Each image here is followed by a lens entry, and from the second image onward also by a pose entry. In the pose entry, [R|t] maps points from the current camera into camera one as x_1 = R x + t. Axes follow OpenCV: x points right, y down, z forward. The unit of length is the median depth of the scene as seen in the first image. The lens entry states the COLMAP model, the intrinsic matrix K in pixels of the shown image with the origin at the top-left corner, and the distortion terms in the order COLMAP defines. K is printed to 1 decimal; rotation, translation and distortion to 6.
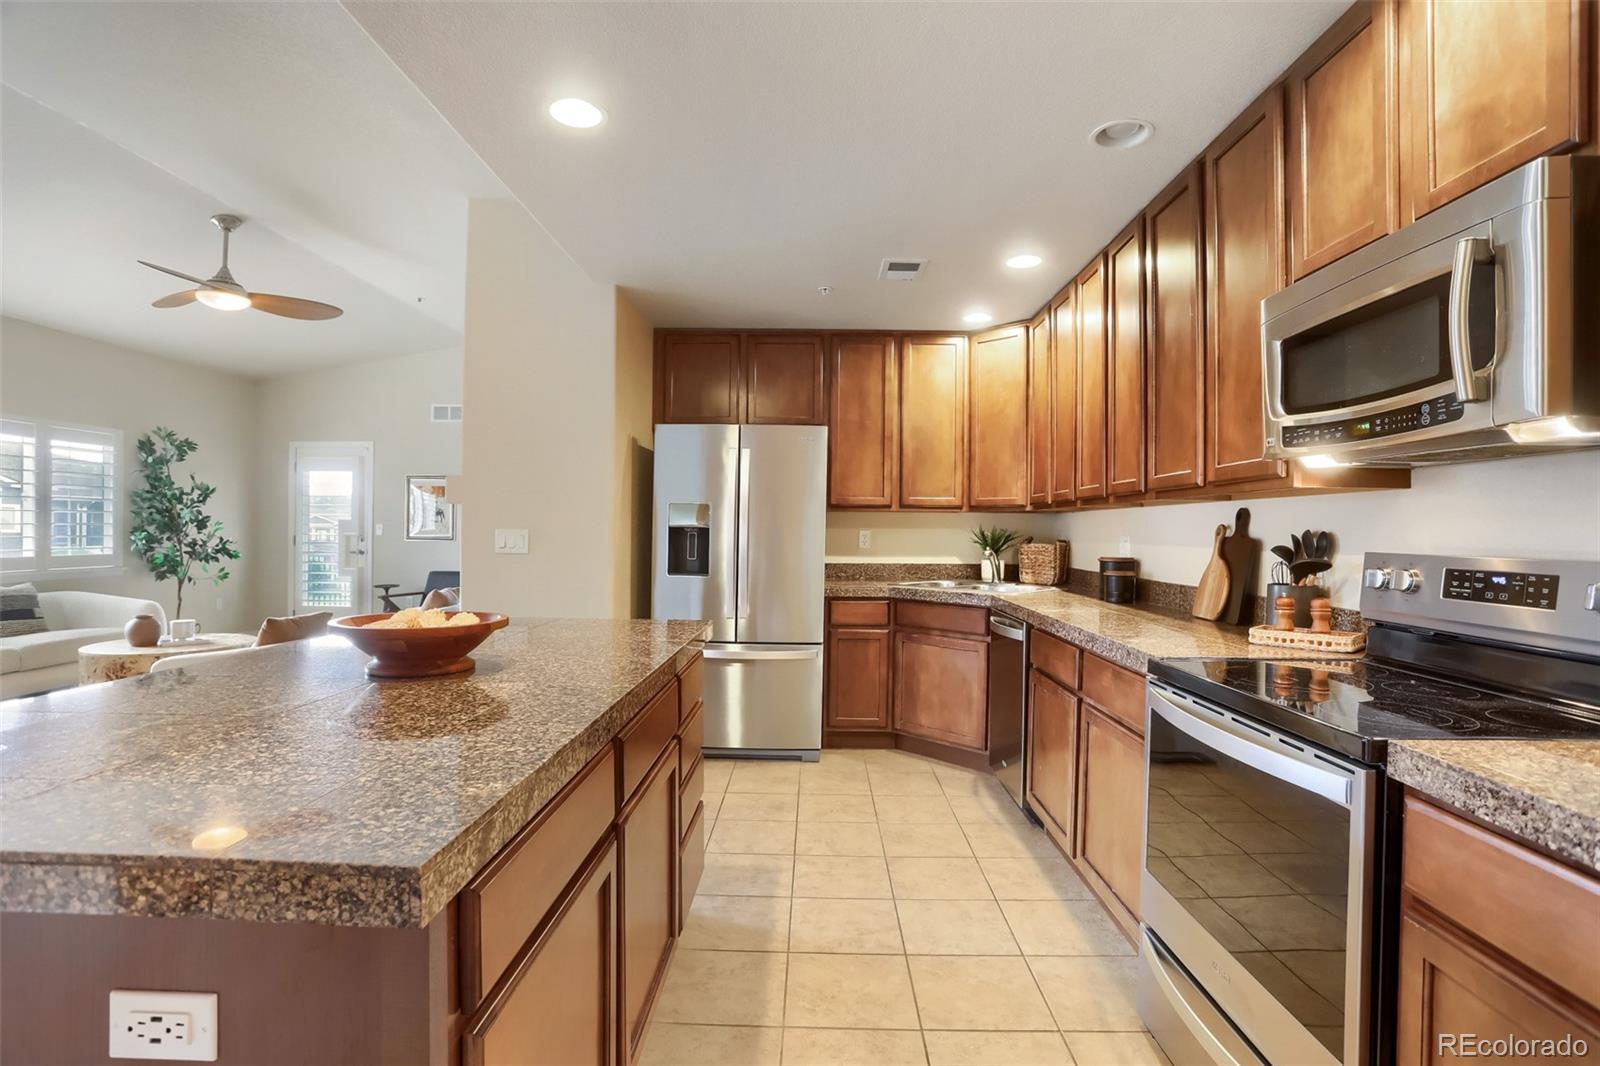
lens RADIAL K [[766.0, 0, 798.7], [0, 766.0, 529.0], [0, 0, 1]] dist [-0.069992, 0.027851]
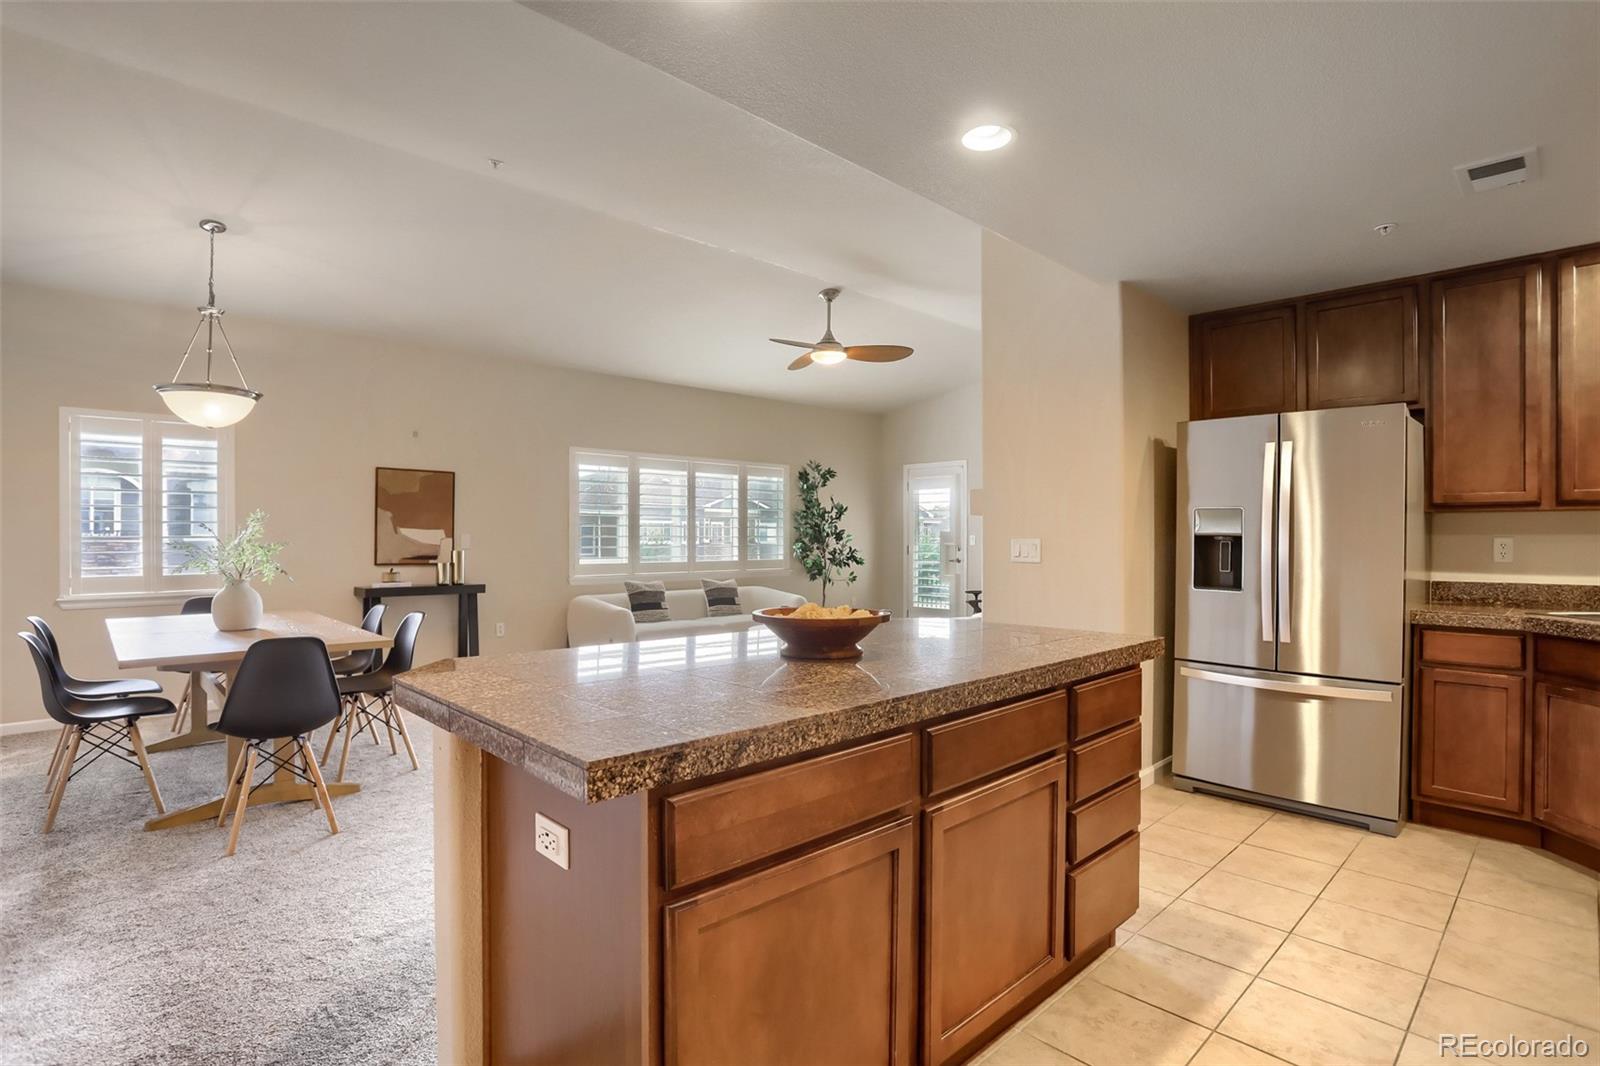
lens RADIAL K [[788.5, 0, 804.7], [0, 788.5, 535.3], [0, 0, 1]] dist [-0.083629, 0.035982]
pose [[0.709889, -0.008345, -0.704264, 0.118802], [0.004002, 0.999961, -0.007815, 0.002343], [0.704302, 0.002729, 0.709896, 0.026924]]
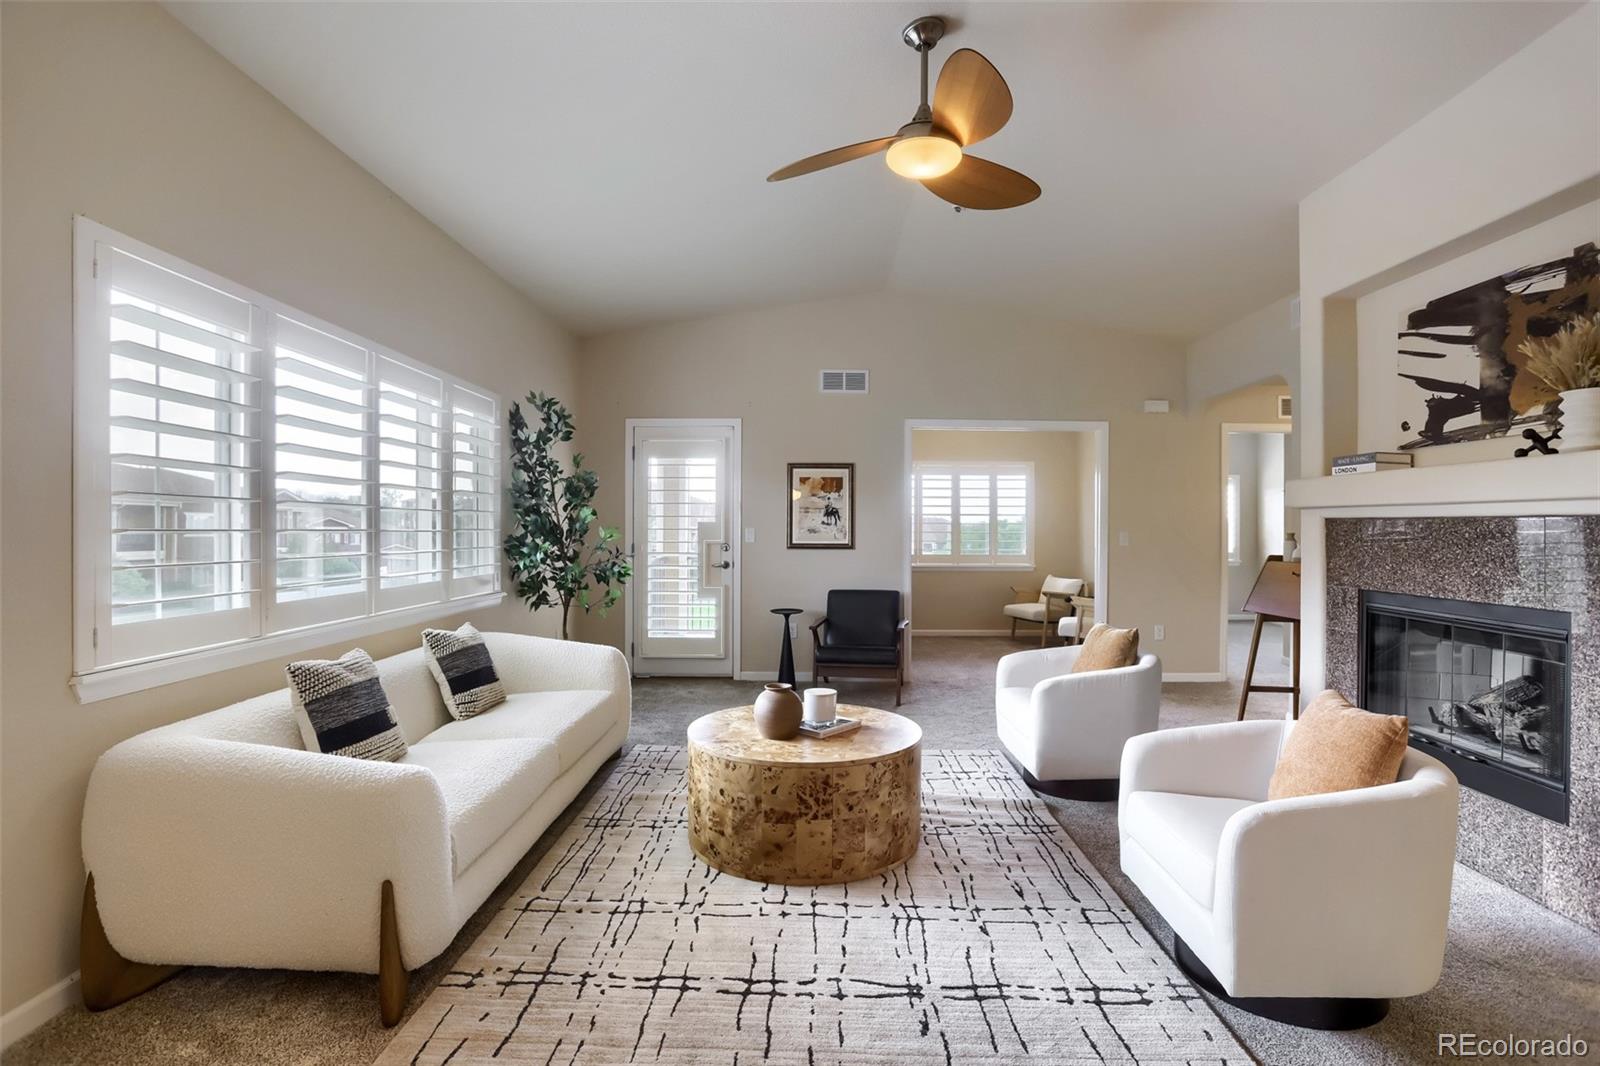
lens RADIAL K [[785.4, 0, 803.6], [0, 785.4, 524.7], [0, 0, 1]] dist [-0.073535, 0.032741]
pose [[0.999983, -0.005783, 0.000362, -0.821227], [0.005785, 0.999963, -0.006425, -0.007280], [-0.000325, 0.006427, 0.999979, 0.348826]]
